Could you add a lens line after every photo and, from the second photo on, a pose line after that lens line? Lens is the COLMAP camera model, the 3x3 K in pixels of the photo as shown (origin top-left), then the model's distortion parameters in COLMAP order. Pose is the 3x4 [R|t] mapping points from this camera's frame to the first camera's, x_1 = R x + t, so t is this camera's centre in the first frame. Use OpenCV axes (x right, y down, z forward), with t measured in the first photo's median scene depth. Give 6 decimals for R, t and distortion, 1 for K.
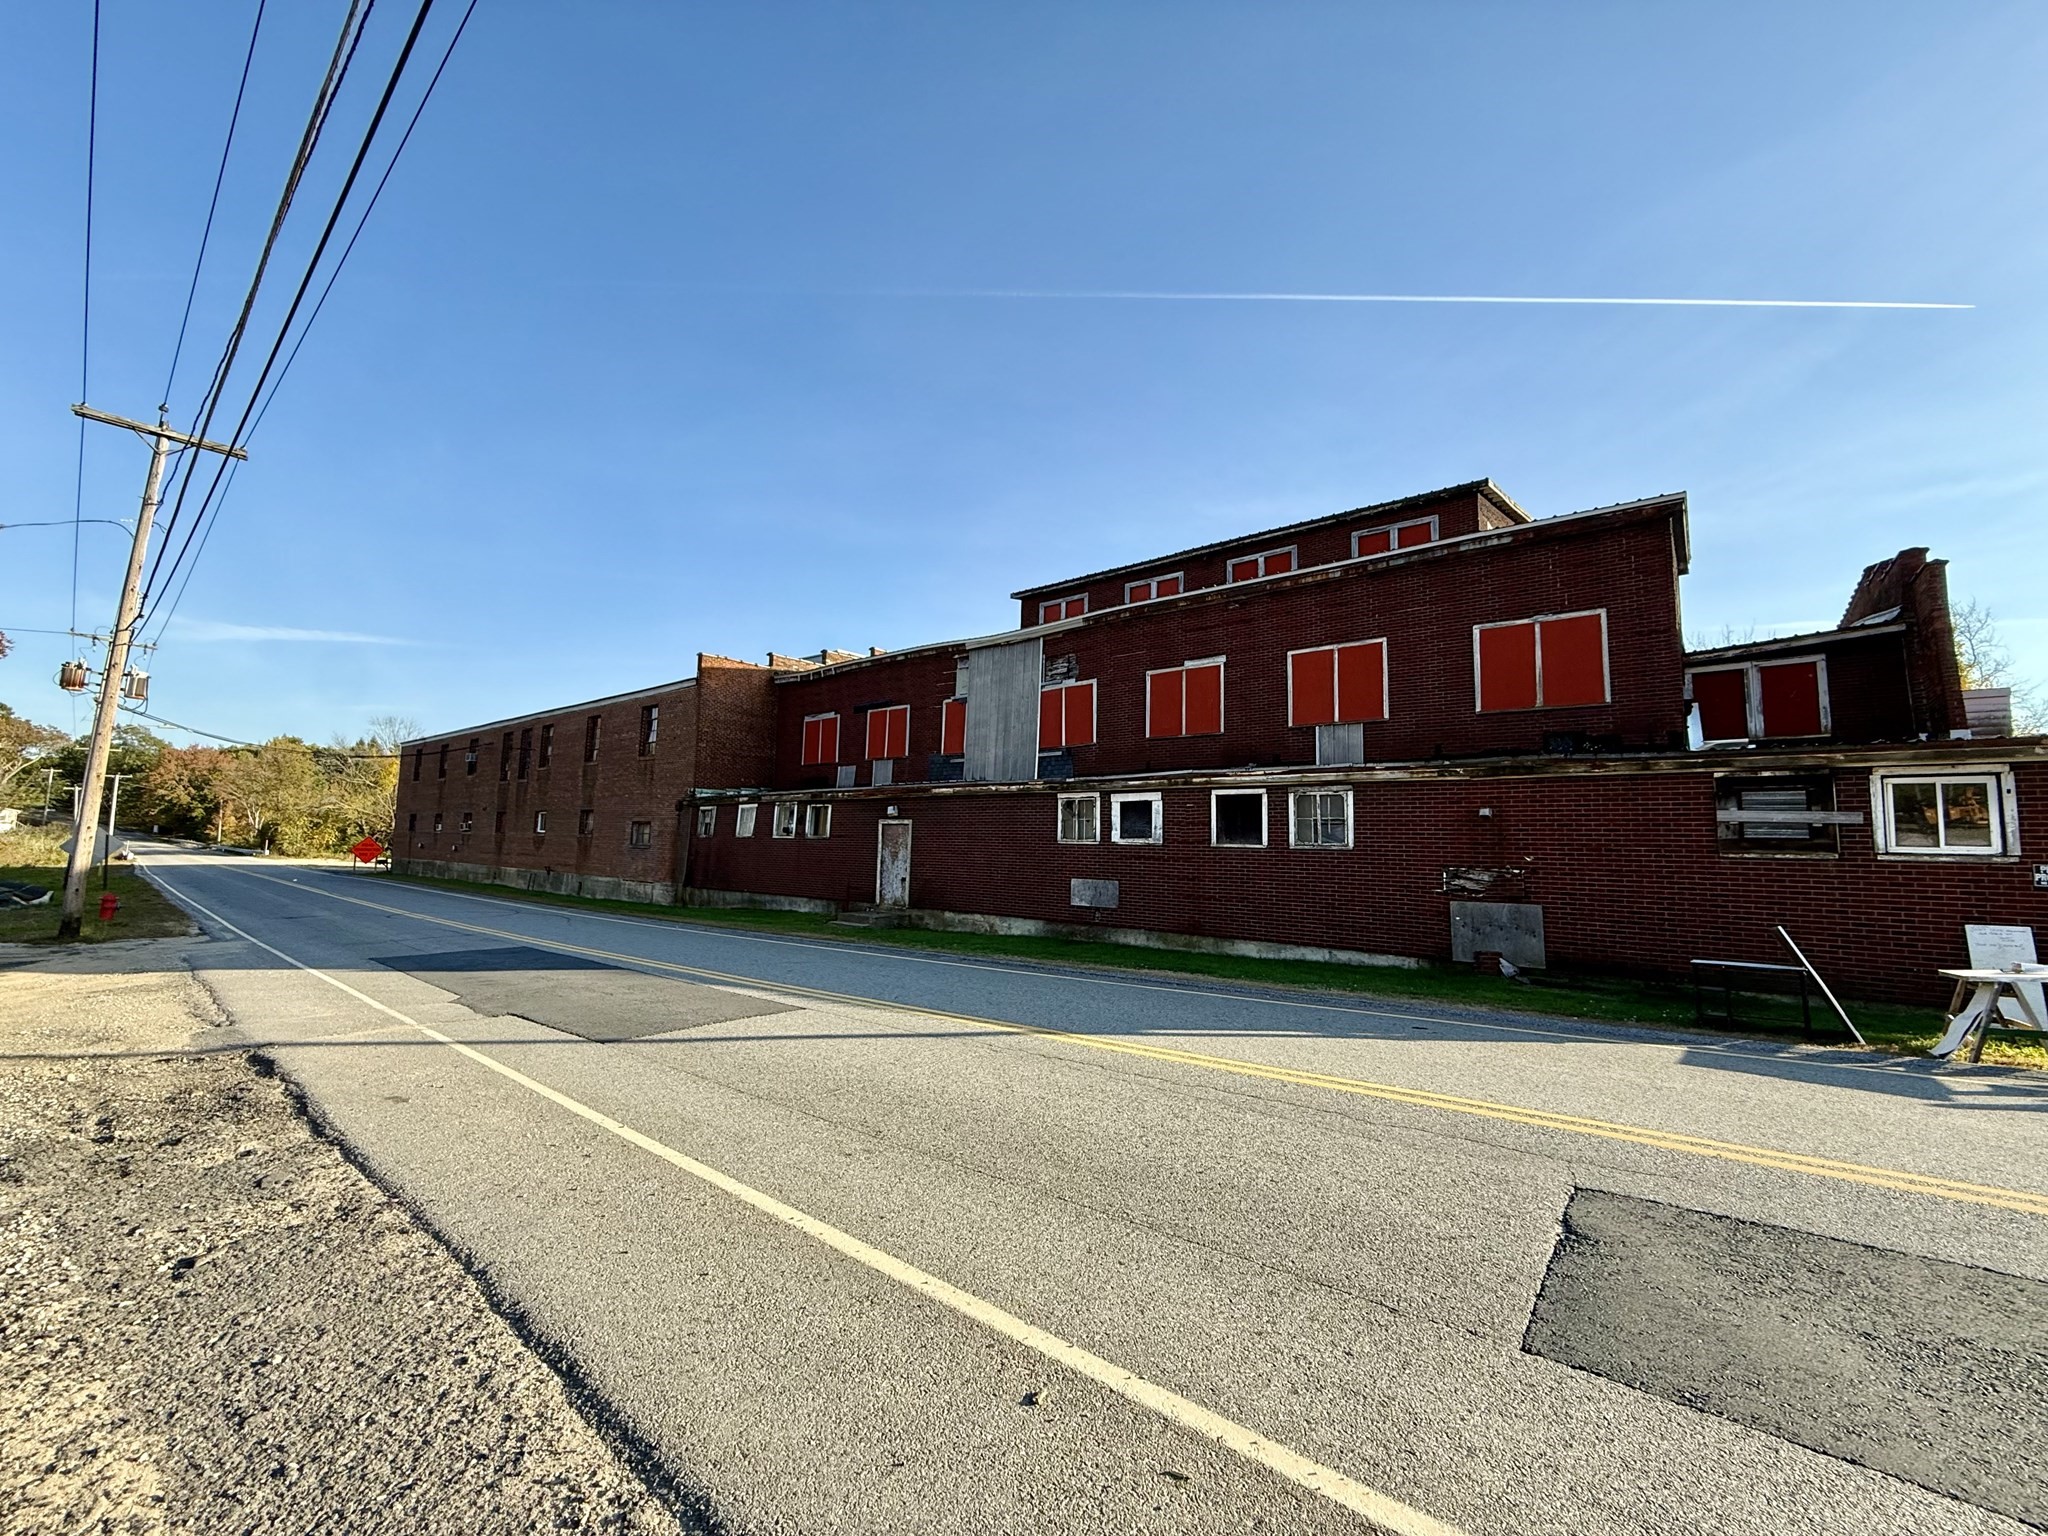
lens RADIAL K [[828.0, 0, 1027.2], [0, 828.0, 756.5], [0, 0, 1]] dist [0.009935, -0.000041]
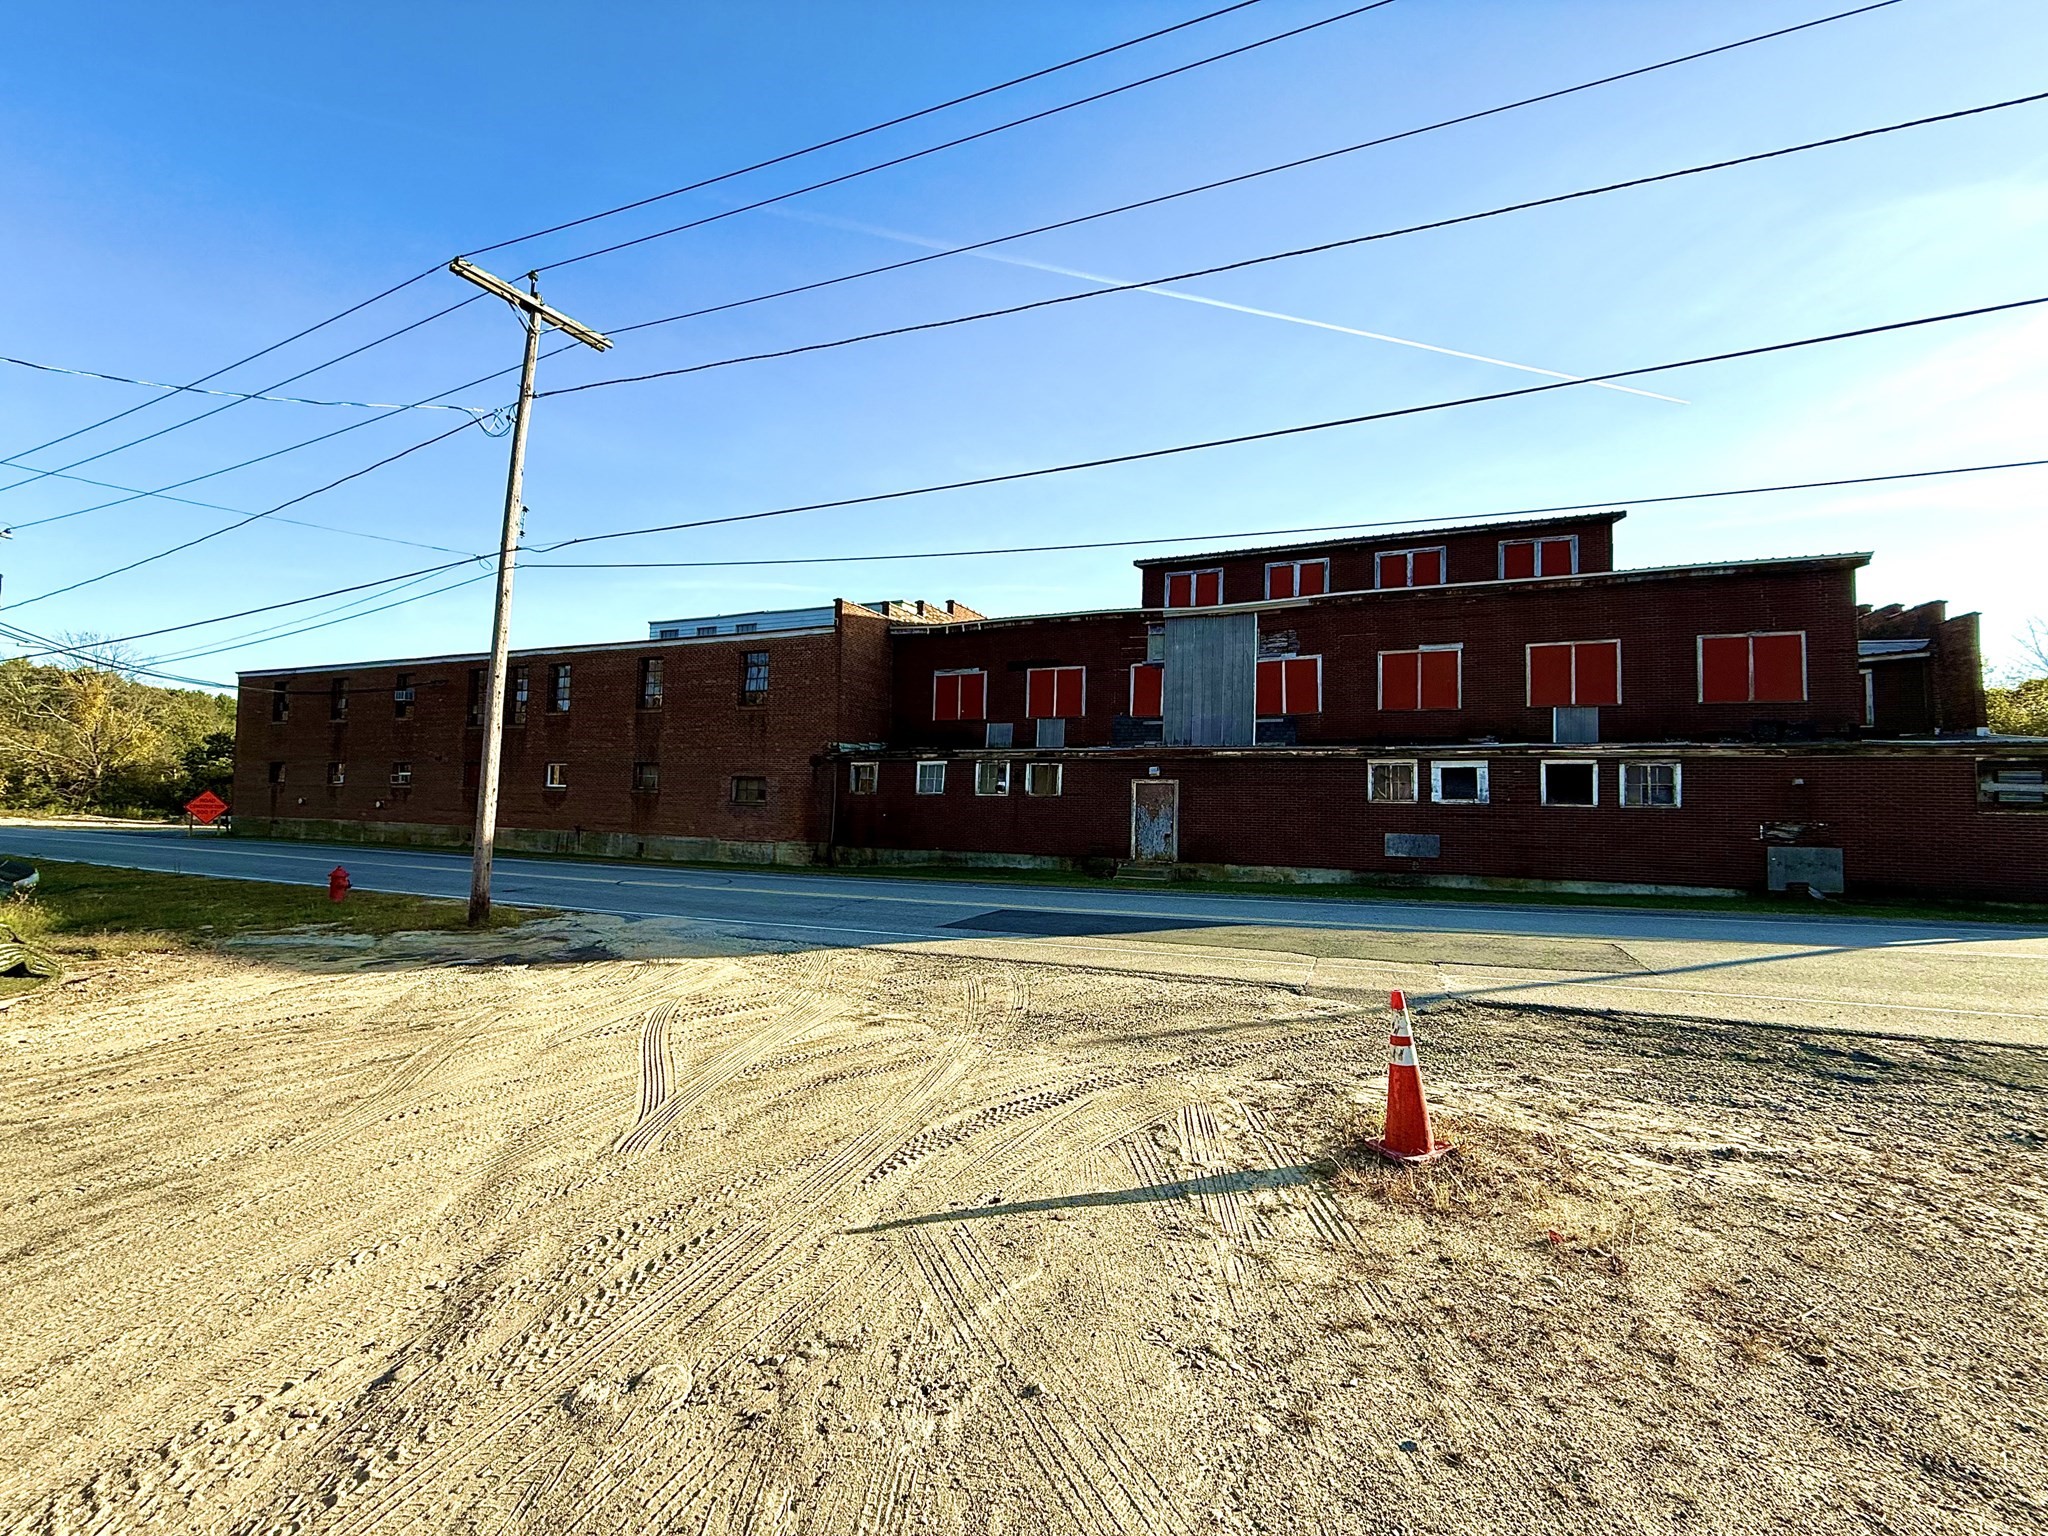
lens RADIAL K [[819.3, 0, 1024.0], [0, 819.3, 768.0], [0, 0, 1]] dist [0.001467, 0.000241]
pose [[0.955414, 0.008442, 0.295149, -0.708798], [-0.030287, 0.997121, 0.069518, -0.006957], [-0.293712, -0.075357, 0.952919, 0.061049]]
